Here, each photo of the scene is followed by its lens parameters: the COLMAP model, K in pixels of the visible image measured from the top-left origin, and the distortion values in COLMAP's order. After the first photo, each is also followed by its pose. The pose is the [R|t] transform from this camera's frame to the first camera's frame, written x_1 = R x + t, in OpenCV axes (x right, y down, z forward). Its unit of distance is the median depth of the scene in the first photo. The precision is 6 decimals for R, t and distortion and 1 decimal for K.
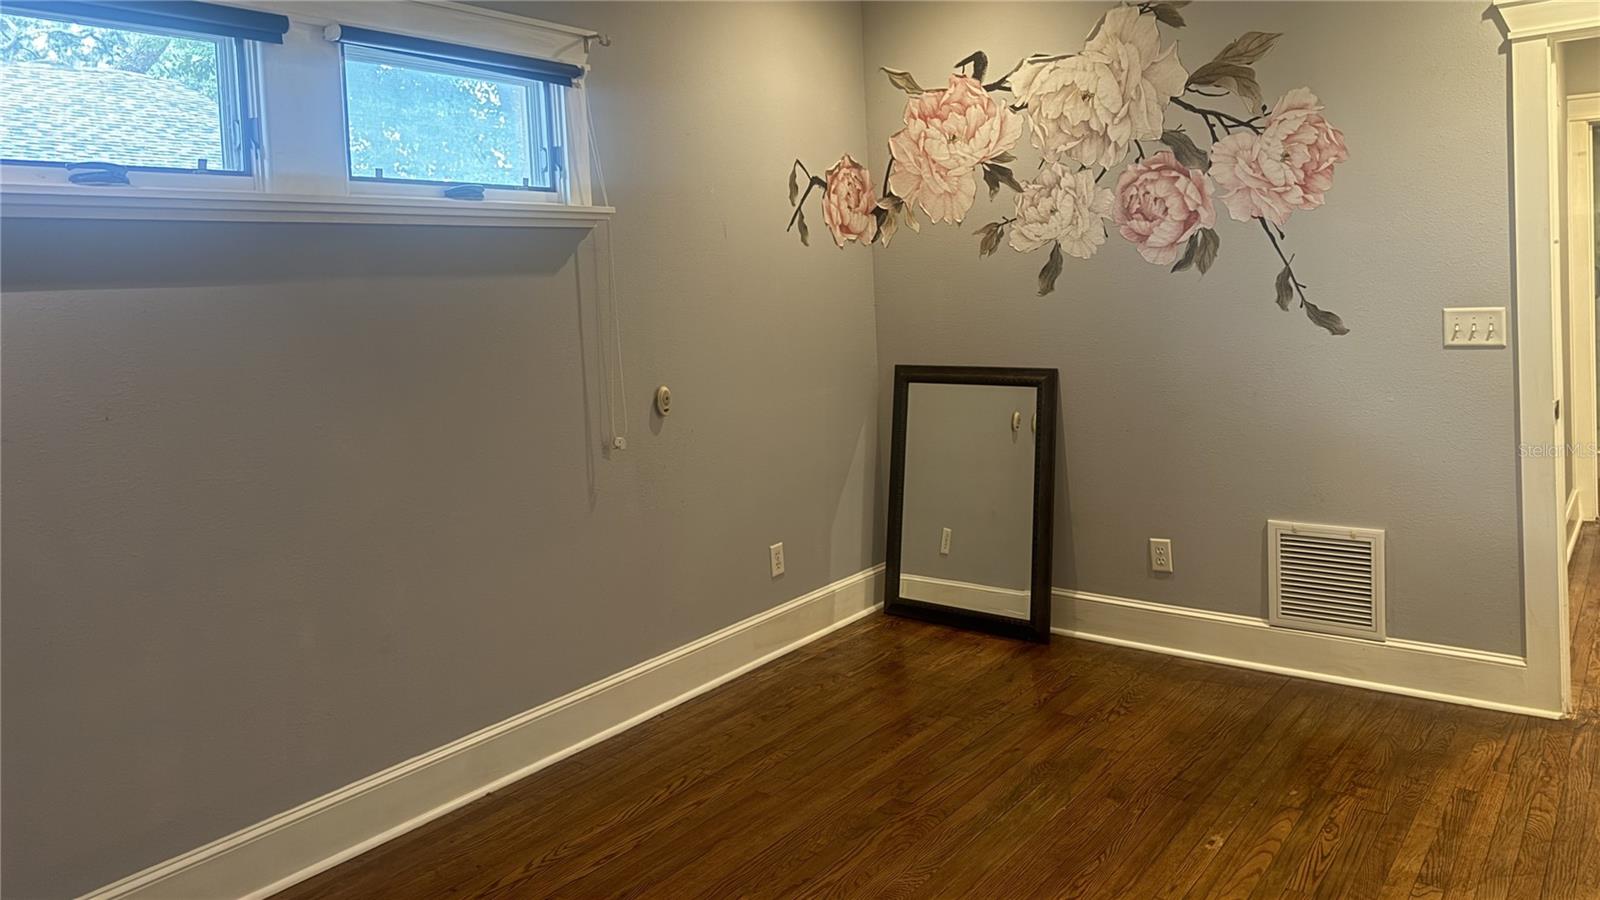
lens RADIAL K [[1127.7, 0, 799.4], [0, 1127.7, 456.9], [0, 0, 1]] dist [0.009258, -0.004252]
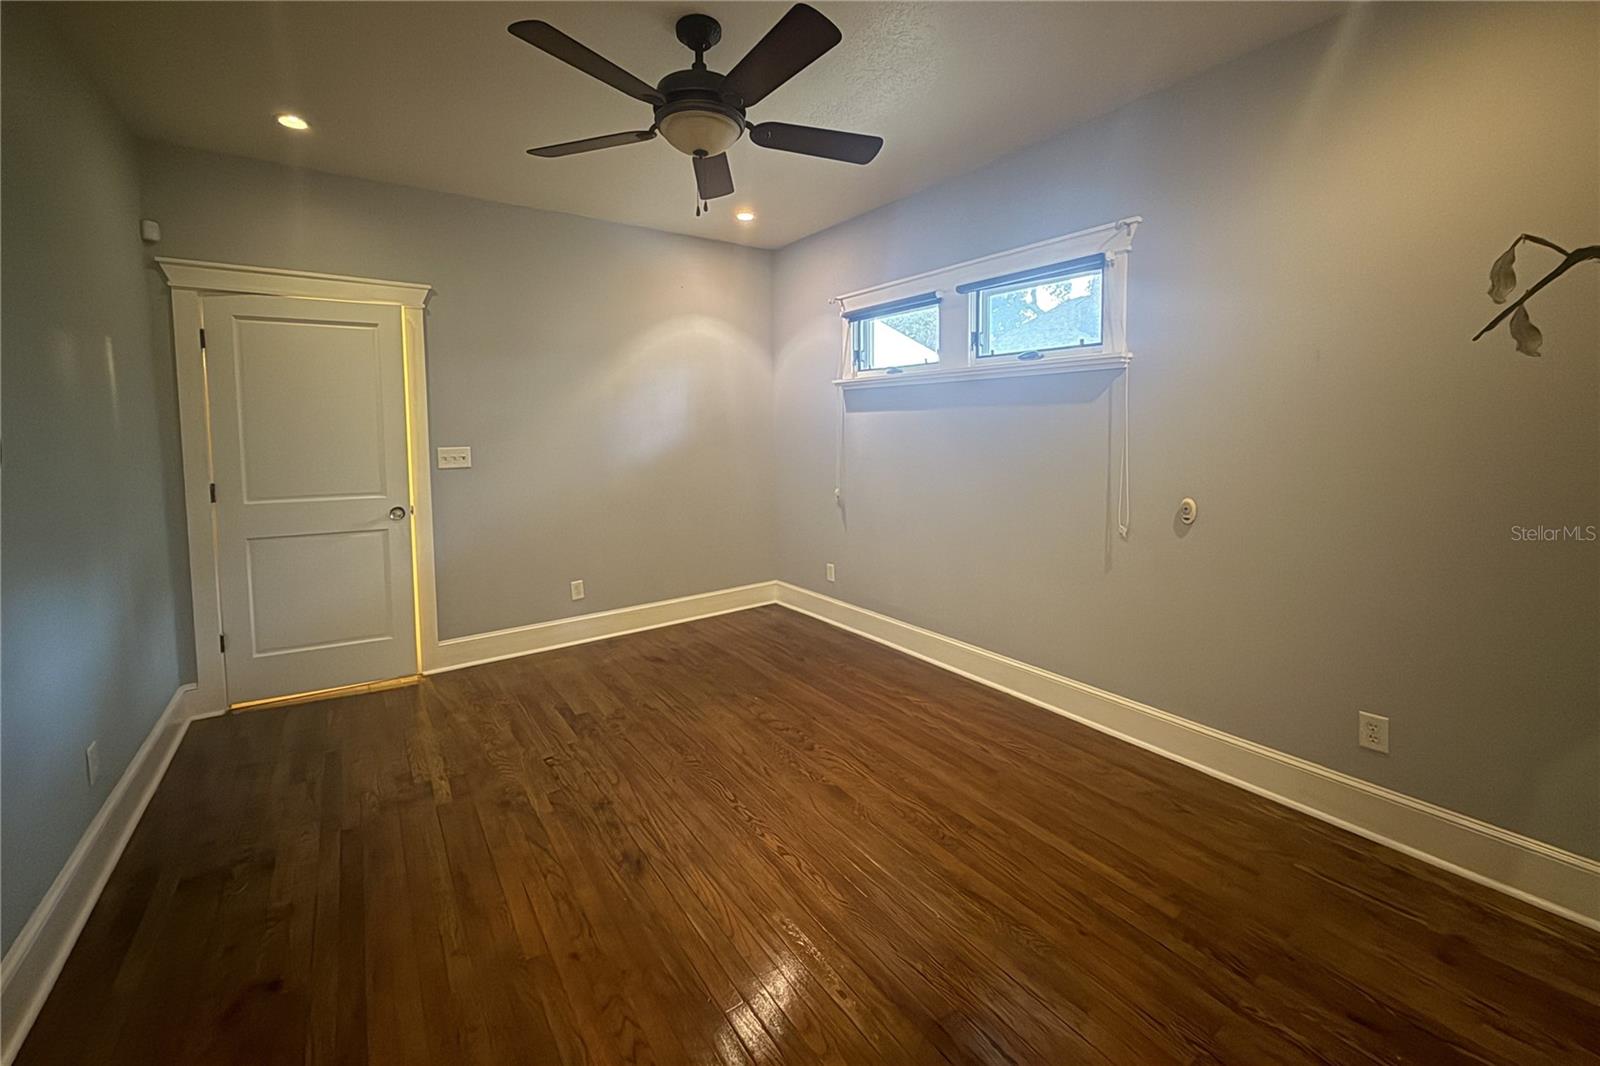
lens RADIAL K [[622.4, 0, 803.6], [0, 622.4, 541.1], [0, 0, 1]] dist [0.001790, 0.000191]
pose [[-0.294020, 0.225696, -0.928770, 0.696191], [-0.117005, 0.955913, 0.269332, -0.166972], [0.948611, 0.187860, -0.254650, 0.897550]]
